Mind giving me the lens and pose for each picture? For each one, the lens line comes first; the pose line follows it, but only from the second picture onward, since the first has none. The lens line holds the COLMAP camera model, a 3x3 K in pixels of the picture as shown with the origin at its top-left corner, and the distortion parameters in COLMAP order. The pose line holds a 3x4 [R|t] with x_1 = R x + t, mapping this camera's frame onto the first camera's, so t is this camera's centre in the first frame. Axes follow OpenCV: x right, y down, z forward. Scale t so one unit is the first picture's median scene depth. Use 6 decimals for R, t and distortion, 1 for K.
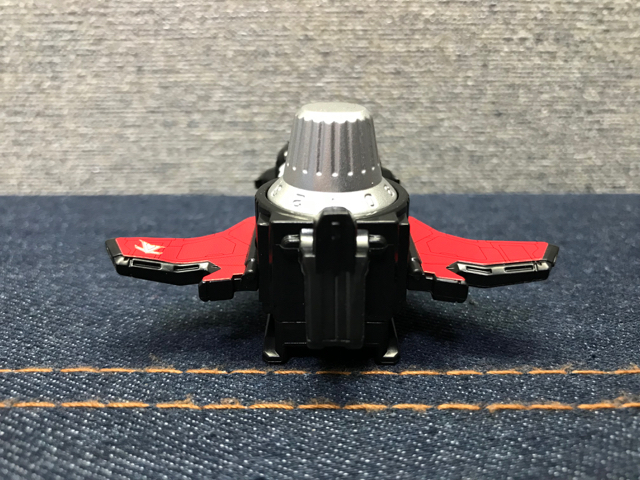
lens RADIAL K [[541.4, 0, 323.1], [0, 541.4, 237.5], [0, 0, 1]] dist [-0.027289, 0.018292]
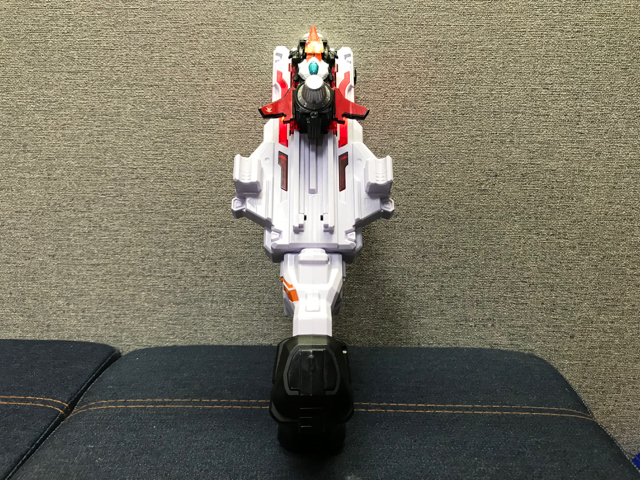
lens RADIAL K [[541.4, 0, 330.5], [0, 541.4, 234.6], [0, 0, 1]] dist [-0.027289, 0.018292]
pose [[0.999568, 0.012100, -0.026779, 0.125554], [-0.015705, 0.990197, -0.138791, -0.279284], [0.024837, 0.139152, 0.989960, -1.976870]]
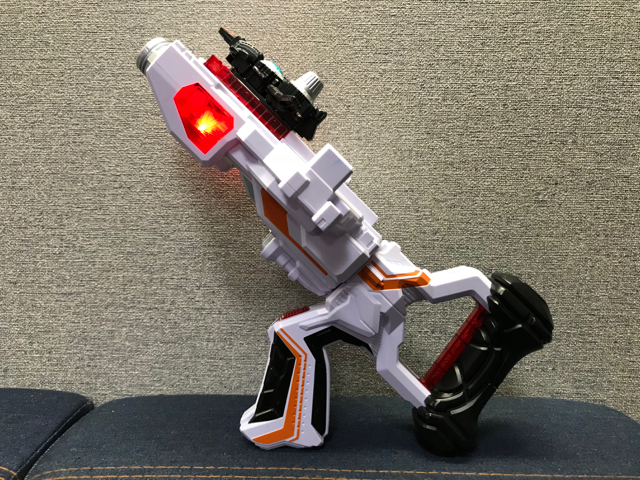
lens RADIAL K [[541.4, 0, 324.3], [0, 541.4, 235.5], [0, 0, 1]] dist [-0.027289, 0.018292]
pose [[0.999490, 0.009049, -0.030634, -0.012612], [-0.015790, 0.973633, -0.227572, -0.230162], [0.027767, 0.227940, 0.973279, -1.441986]]
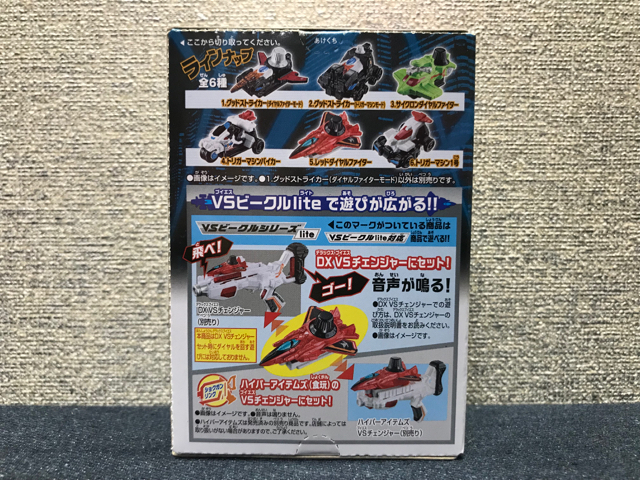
lens RADIAL K [[541.4, 0, 322.6], [0, 541.4, 243.9], [0, 0, 1]] dist [-0.027289, 0.018292]
pose [[0.999924, -0.001499, -0.012237, -0.002484], [-0.002493, 0.947494, -0.319765, -0.045997], [0.012073, 0.319771, 0.947418, -0.050509]]
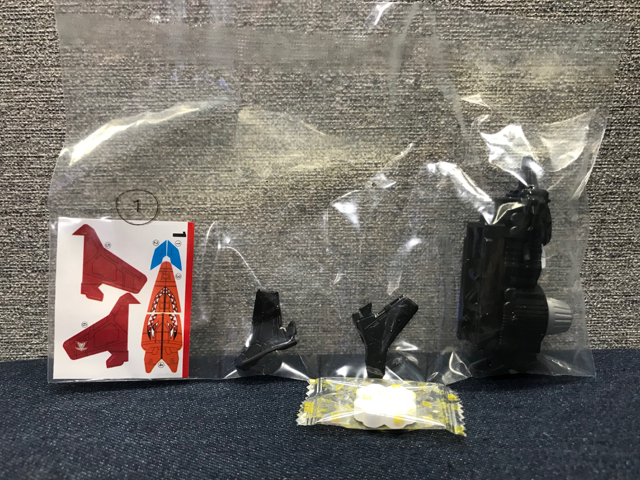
lens RADIAL K [[541.4, 0, 317.2], [0, 541.4, 236.7], [0, 0, 1]] dist [-0.027289, 0.018292]
pose [[0.999866, -0.006802, -0.014911, -0.050394], [0.005224, 0.994628, -0.103381, -0.241932], [0.015534, 0.103289, 0.994530, -0.386787]]
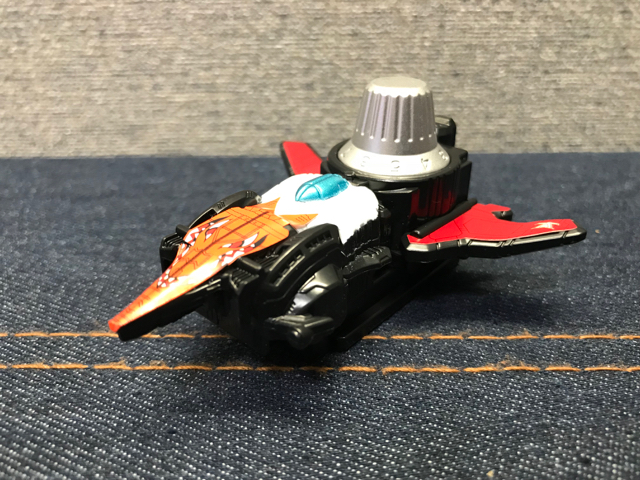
lens RADIAL K [[541.4, 0, 324.1], [0, 541.4, 233.2], [0, 0, 1]] dist [-0.027289, 0.018292]
pose [[0.999843, -0.001187, -0.017654, 0.098960], [0.003161, 0.993681, 0.112199, -0.048722], [0.017410, -0.112237, 0.993529, -0.049890]]
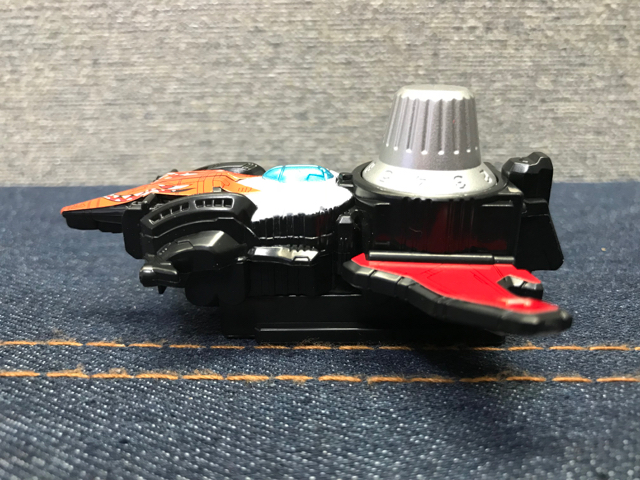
lens RADIAL K [[541.4, 0, 324.1], [0, 541.4, 238.8], [0, 0, 1]] dist [-0.027289, 0.018292]
pose [[0.999596, -0.000800, -0.028424, 0.123017], [0.000724, 0.999996, -0.002685, 0.026152], [0.028426, 0.002663, 0.999592, -0.008258]]
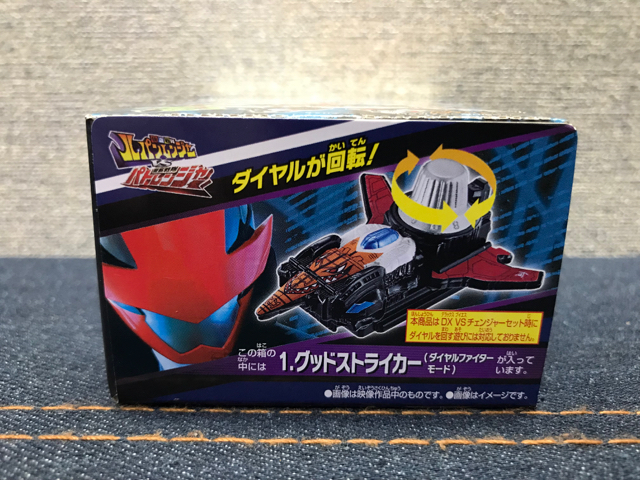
lens RADIAL K [[541.4, 0, 323.0], [0, 541.4, 245.5], [0, 0, 1]] dist [-0.027289, 0.018292]
pose [[0.999970, 0.002230, -0.007389, 0.043264], [-0.003137, 0.992130, -0.125170, 0.030606], [0.007051, 0.125190, 0.992108, -0.053434]]
